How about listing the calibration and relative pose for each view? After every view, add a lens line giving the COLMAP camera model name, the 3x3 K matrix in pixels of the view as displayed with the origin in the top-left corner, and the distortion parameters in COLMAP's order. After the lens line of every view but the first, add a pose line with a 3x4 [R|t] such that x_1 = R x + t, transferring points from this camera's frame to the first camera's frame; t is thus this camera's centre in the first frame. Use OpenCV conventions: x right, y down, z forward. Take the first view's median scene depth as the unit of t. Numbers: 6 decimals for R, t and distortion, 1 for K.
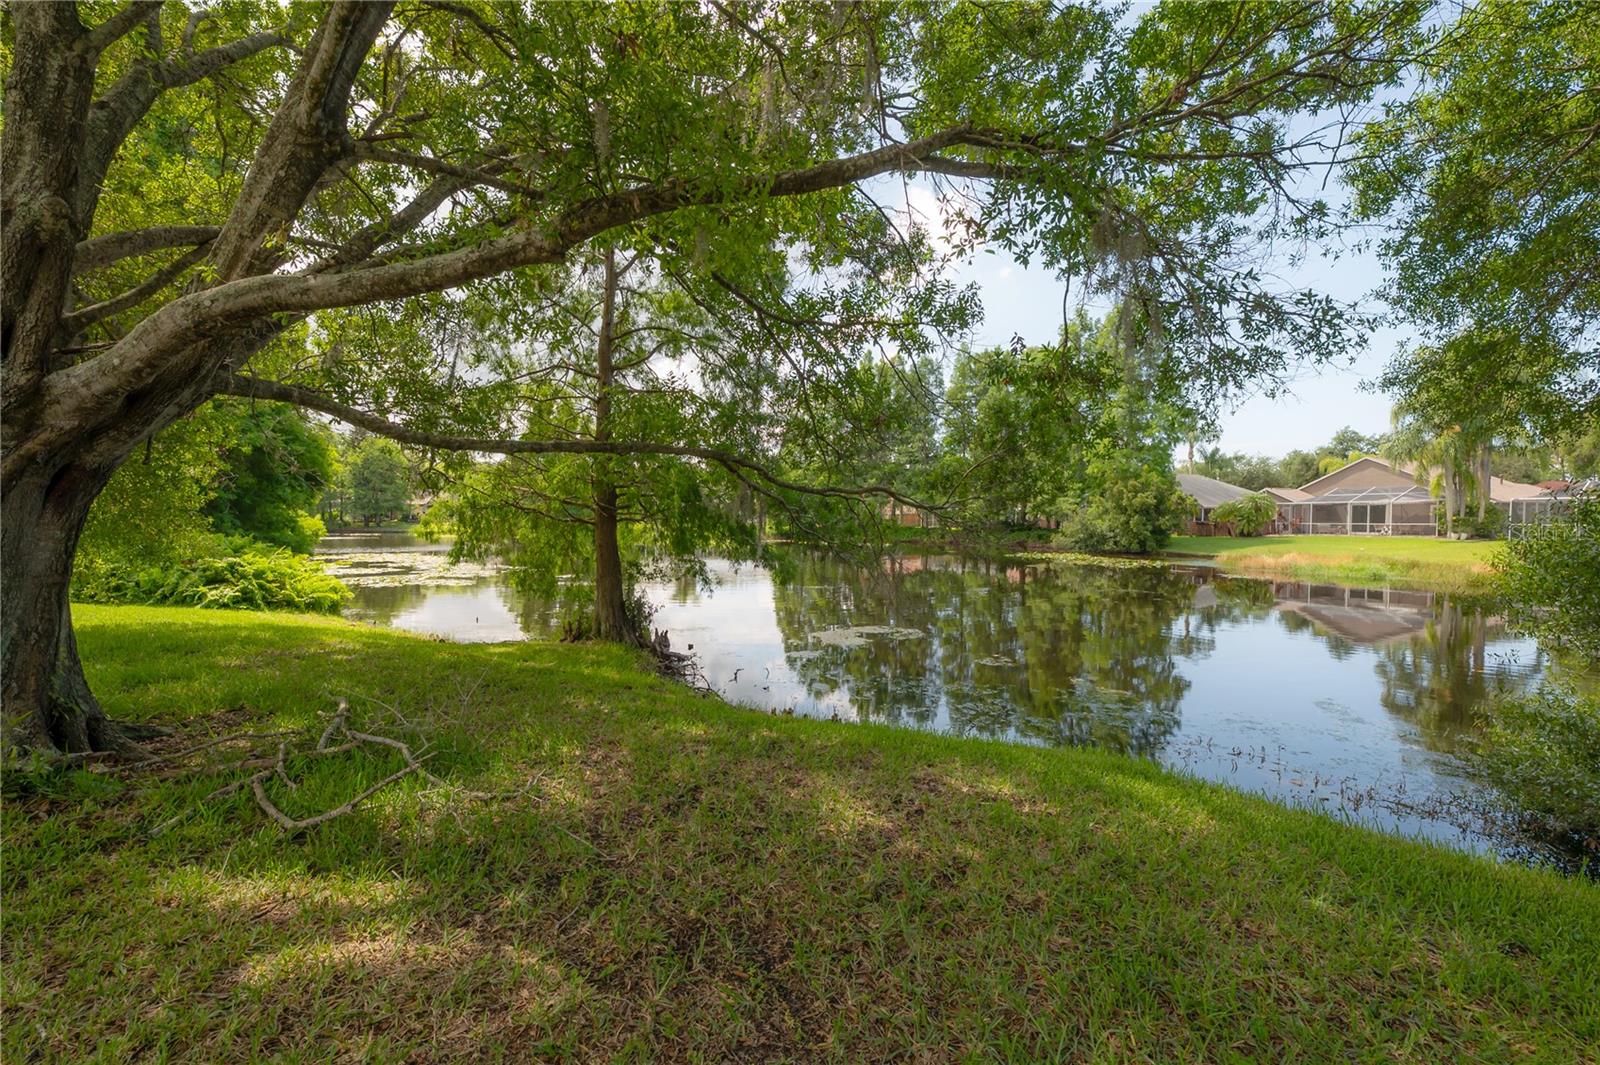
lens RADIAL K [[622.9, 0, 803.6], [0, 622.9, 525.7], [0, 0, 1]] dist [-0.002604, 0.000274]
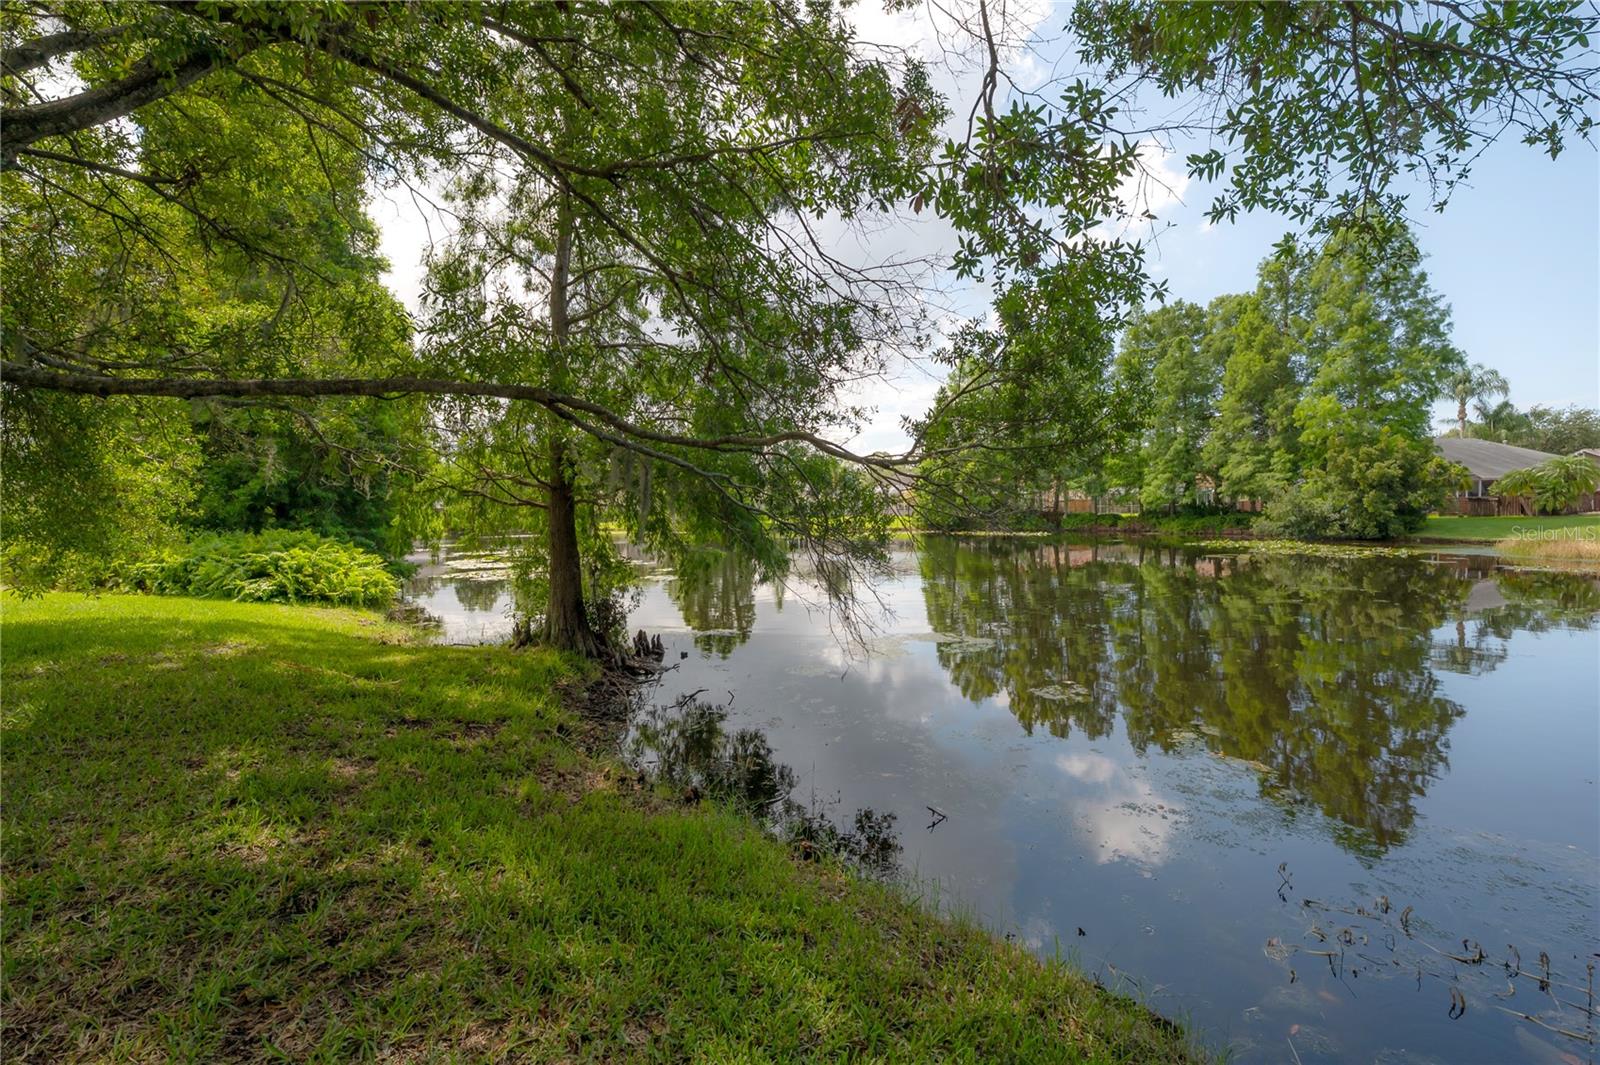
lens RADIAL K [[622.9, 0, 813.5], [0, 622.9, 519.6], [0, 0, 1]] dist [-0.002604, 0.000274]
pose [[0.967032, -0.021563, -0.253741, 0.049910], [0.021790, 0.999761, -0.001914, 0.005064], [0.253721, -0.003678, 0.967270, 0.062361]]
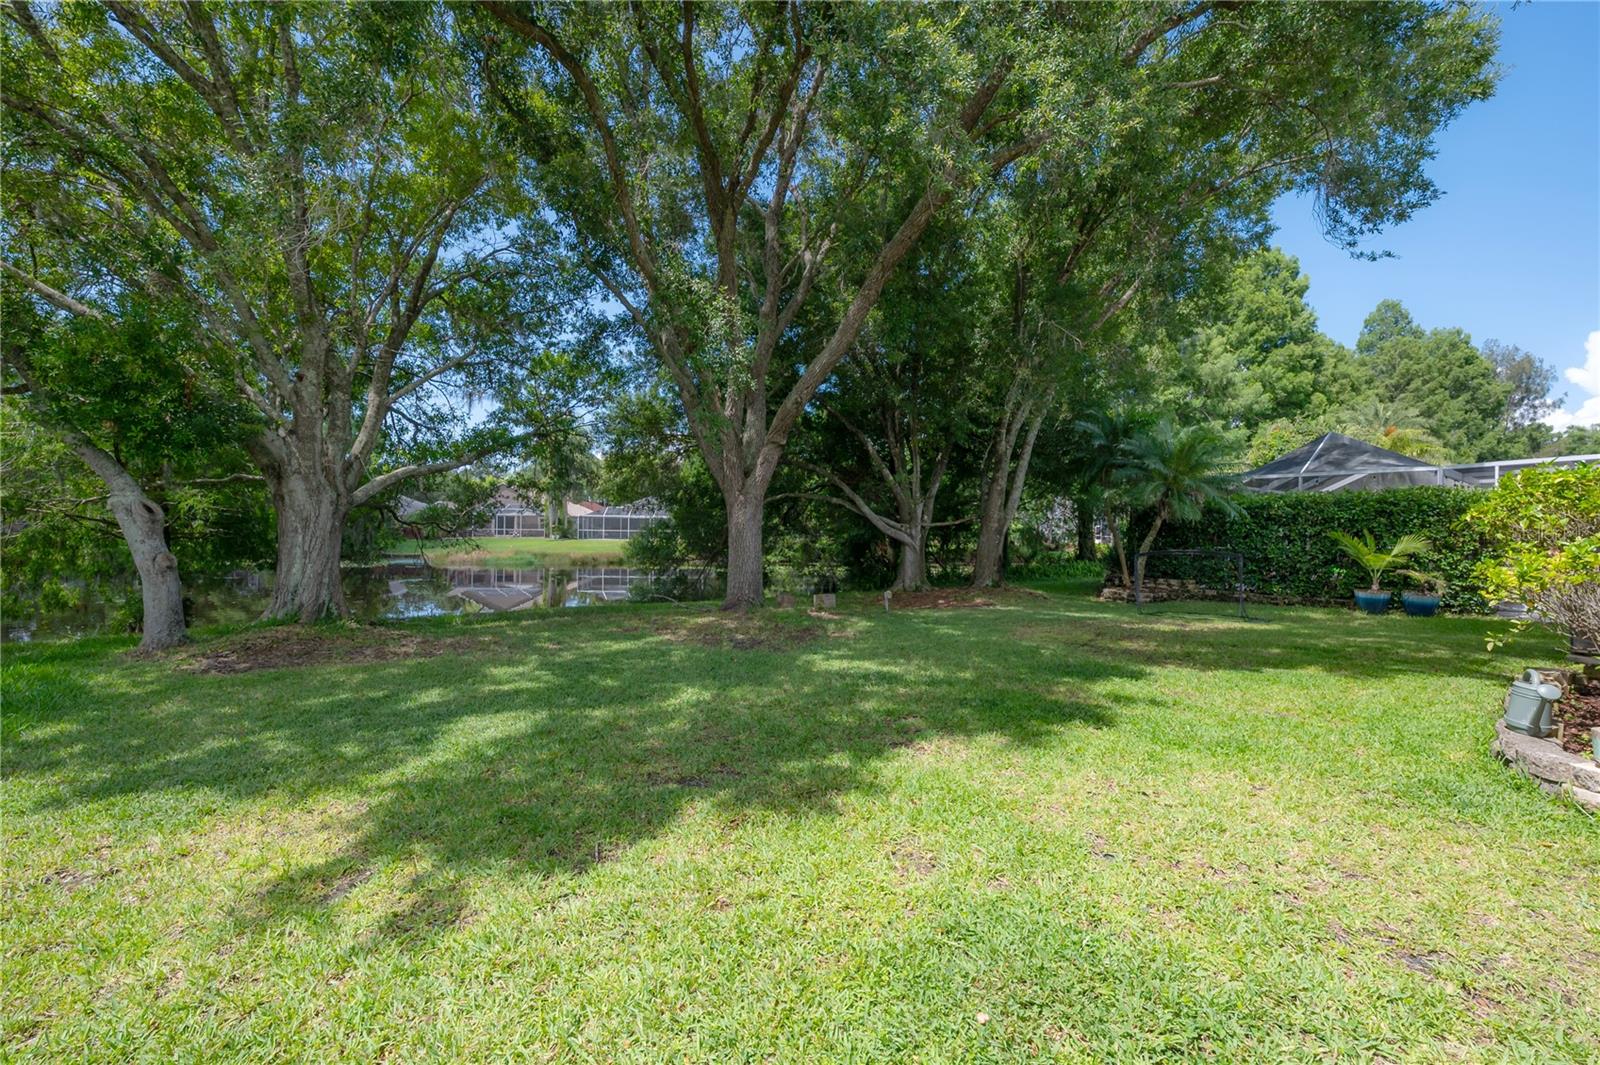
lens RADIAL K [[622.9, 0, 802.0], [0, 622.9, 532.2], [0, 0, 1]] dist [-0.002604, 0.000274]
pose [[0.337219, -0.006543, 0.941403, -0.228978], [-0.000496, 0.999974, 0.007127, -0.006597], [-0.941426, -0.002870, 0.337207, -0.141082]]
